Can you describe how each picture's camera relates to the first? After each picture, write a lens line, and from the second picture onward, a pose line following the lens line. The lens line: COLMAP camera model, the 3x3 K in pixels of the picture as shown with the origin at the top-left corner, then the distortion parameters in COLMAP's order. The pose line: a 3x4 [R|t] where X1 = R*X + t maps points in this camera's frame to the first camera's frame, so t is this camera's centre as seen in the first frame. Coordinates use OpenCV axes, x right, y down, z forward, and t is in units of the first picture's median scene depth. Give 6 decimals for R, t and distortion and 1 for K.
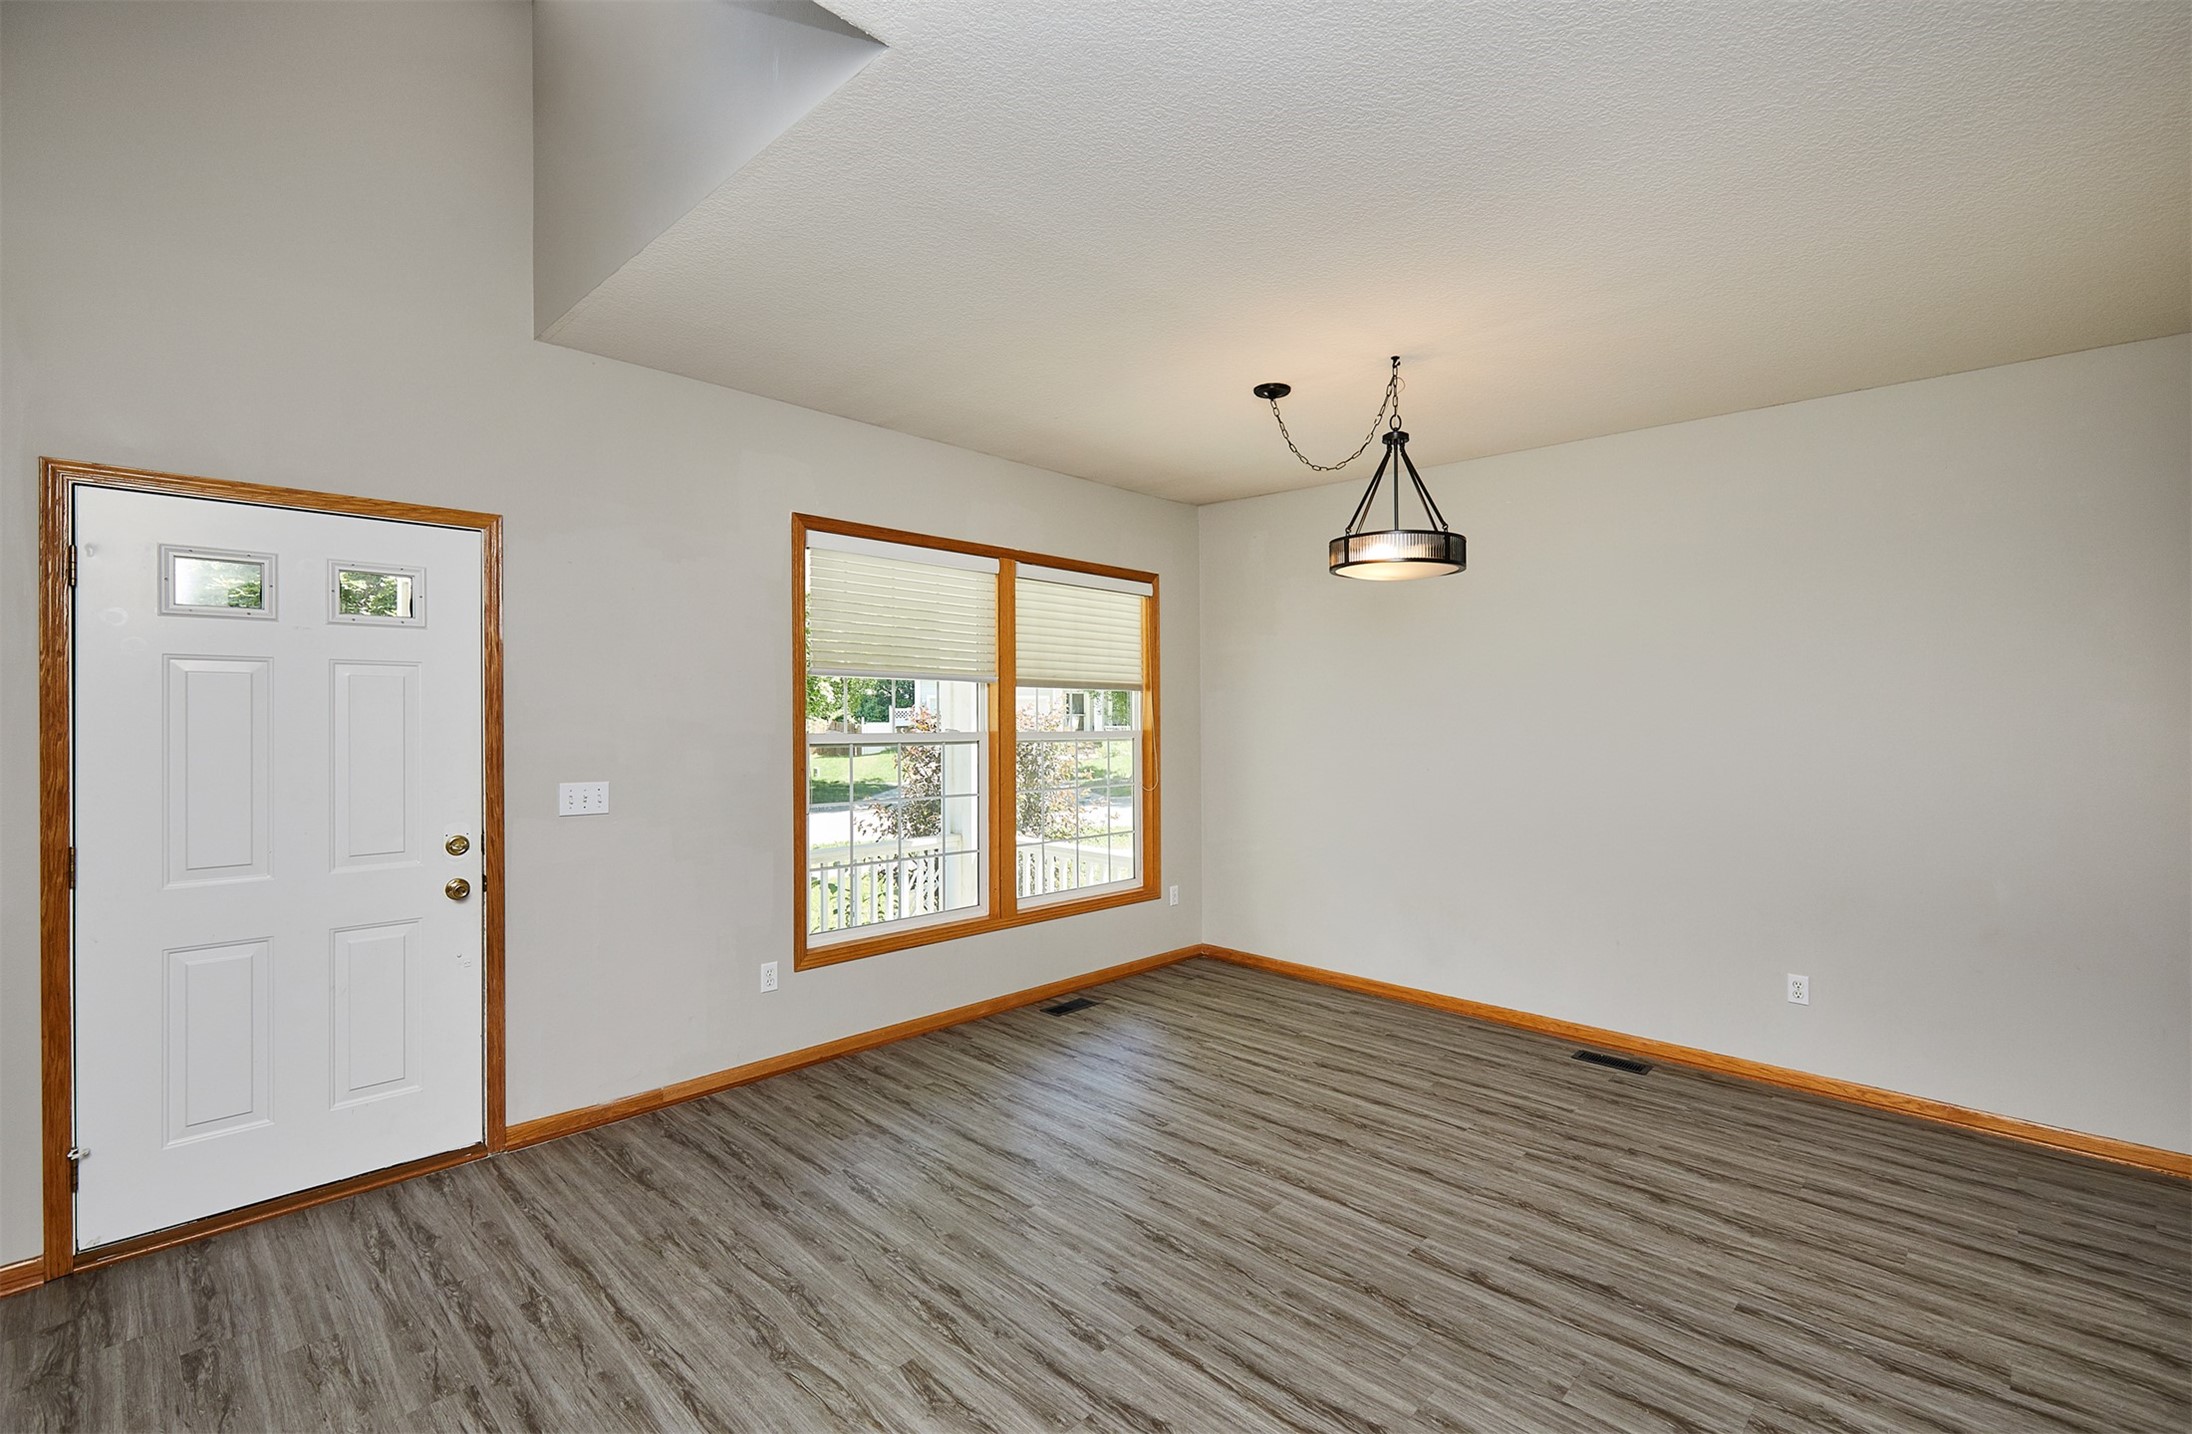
lens RADIAL K [[964.5, 0, 1084.9], [0, 964.5, 709.3], [0, 0, 1]] dist [0.010485, -0.002931]
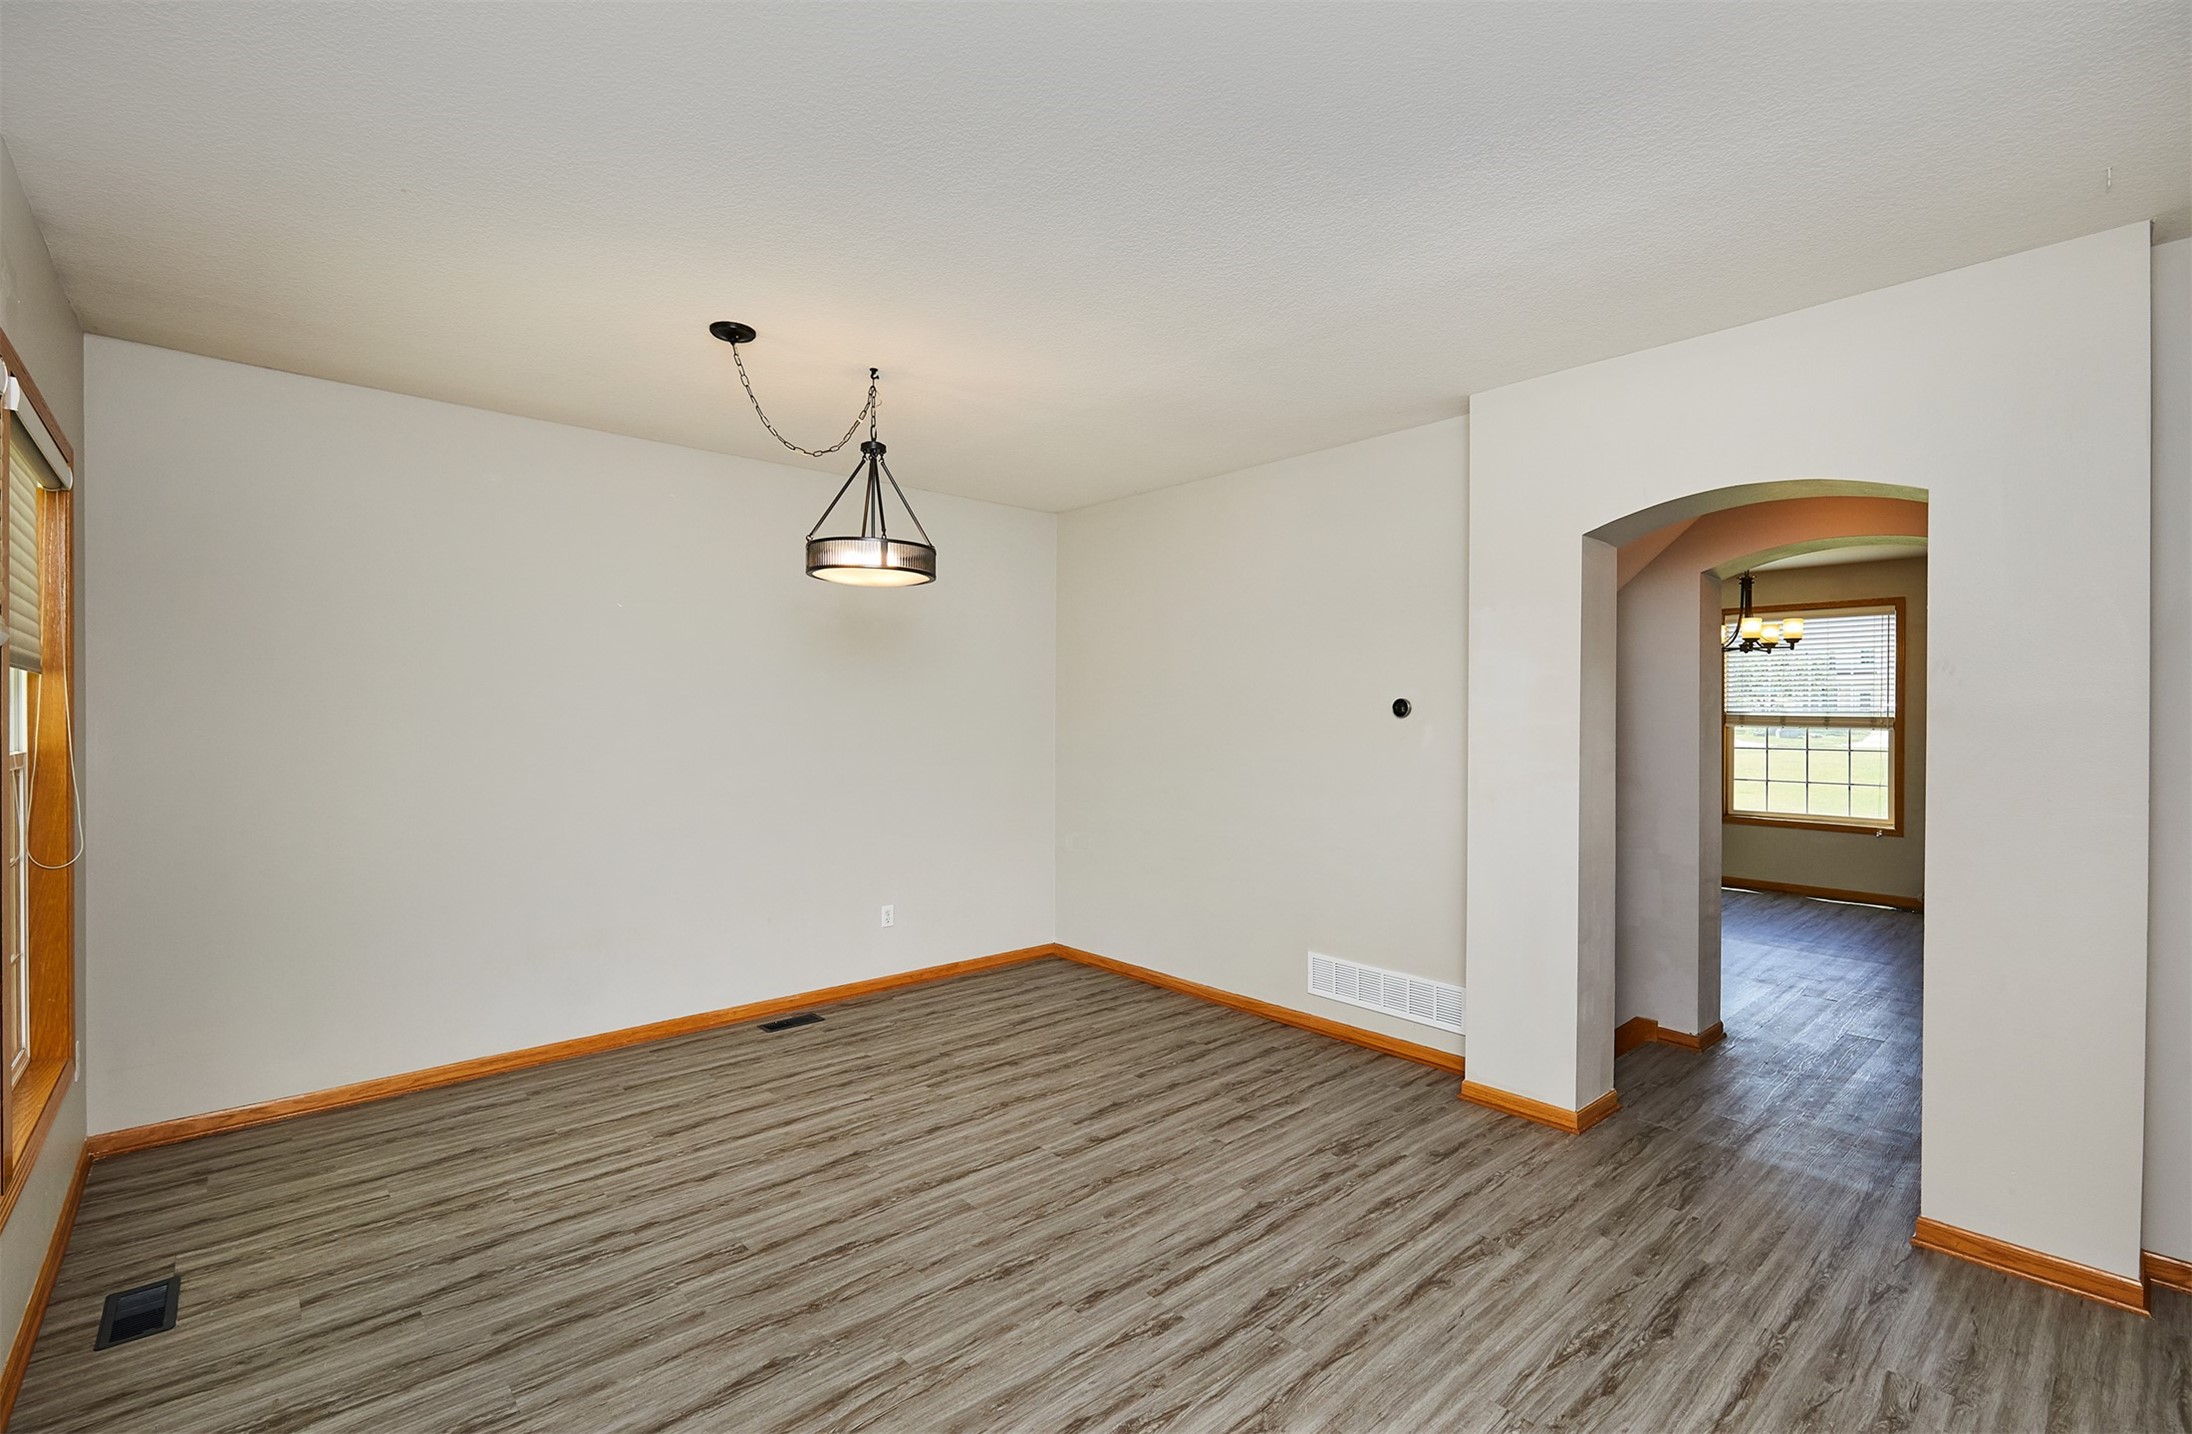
lens RADIAL K [[964.5, 0, 1139.2], [0, 964.5, 729.2], [0, 0, 1]] dist [0.010485, -0.002931]
pose [[0.054649, -0.019823, 0.998309, -0.656998], [-0.004723, 0.999787, 0.020111, -0.004918], [-0.998494, -0.005814, 0.054544, 0.629313]]
